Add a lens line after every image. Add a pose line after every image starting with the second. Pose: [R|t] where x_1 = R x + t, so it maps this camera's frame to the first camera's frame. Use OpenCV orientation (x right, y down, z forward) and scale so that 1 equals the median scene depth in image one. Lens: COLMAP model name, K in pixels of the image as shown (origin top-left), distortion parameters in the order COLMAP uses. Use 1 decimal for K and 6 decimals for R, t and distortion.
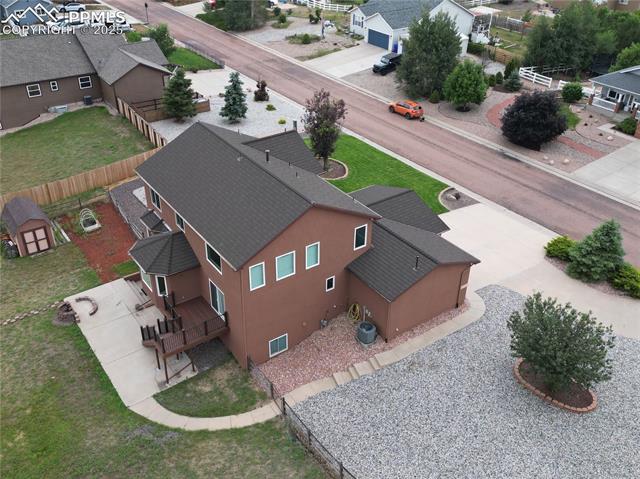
lens RADIAL K [[605.8, 0, 320.0], [0, 605.8, 239.5], [0, 0, 1]] dist [0.091984, -0.134547]
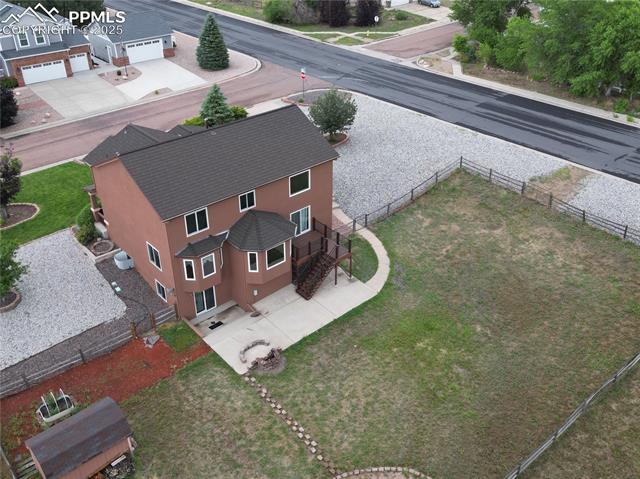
lens RADIAL K [[605.8, 0, 320.0], [0, 605.8, 239.5], [0, 0, 1]] dist [0.091984, -0.134547]
pose [[-0.111205, -0.544640, 0.831265, -0.828512], [0.522581, 0.679424, 0.515065, -0.331937], [-0.845306, 0.491681, 0.209063, 0.502170]]
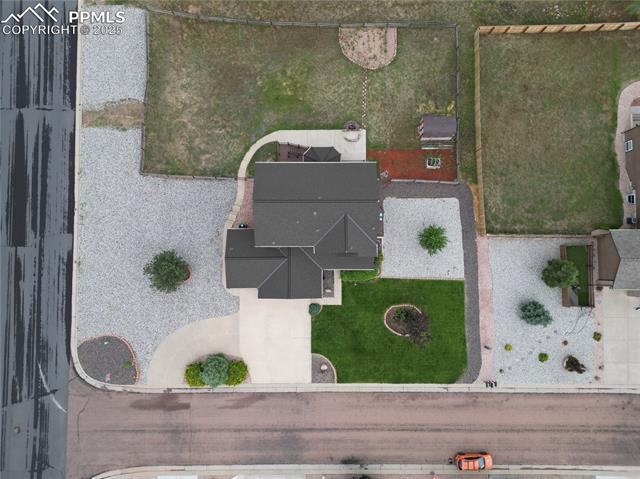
lens RADIAL K [[443.8, 0, 320.0], [0, 443.8, 239.5], [0, 0, 1]] dist [0.044255, -0.035479]
pose [[-0.574774, 0.815968, -0.061894, 0.034763], [-0.439989, -0.244387, 0.864109, -0.926213], [0.689959, 0.523900, 0.499484, 0.292402]]
